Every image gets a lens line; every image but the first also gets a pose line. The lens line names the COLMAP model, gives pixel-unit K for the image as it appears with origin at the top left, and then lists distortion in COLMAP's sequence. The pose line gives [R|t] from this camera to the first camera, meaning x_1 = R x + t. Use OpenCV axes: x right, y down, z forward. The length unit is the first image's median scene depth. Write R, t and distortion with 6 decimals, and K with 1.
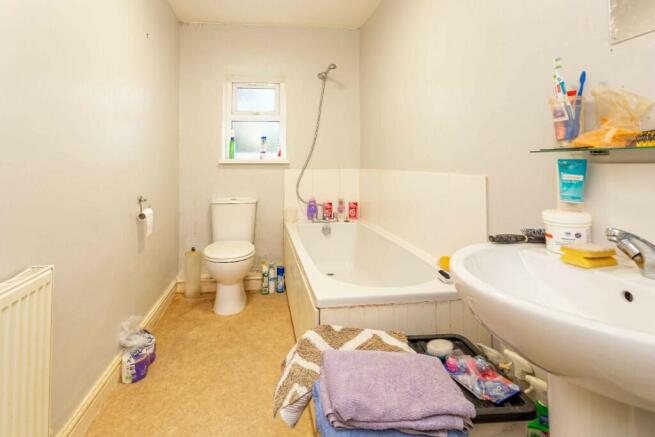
lens RADIAL K [[305.4, 0, 327.0], [0, 305.4, 166.1], [0, 0, 1]] dist [-0.000409, 0.000272]
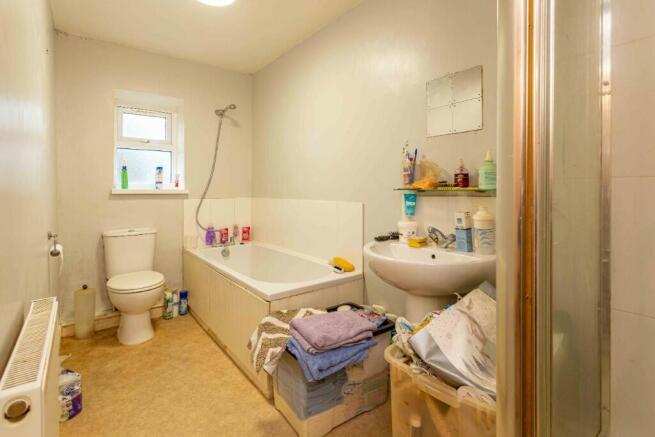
lens RADIAL K [[318.3, 0, 325.0], [0, 318.3, 215.8], [0, 0, 1]] dist [0.000727, 0.000205]
pose [[0.849311, -0.040804, 0.526314, -0.375711], [-0.000377, 0.996961, 0.077901, -0.021927], [-0.527893, -0.066360, 0.846714, -0.221257]]
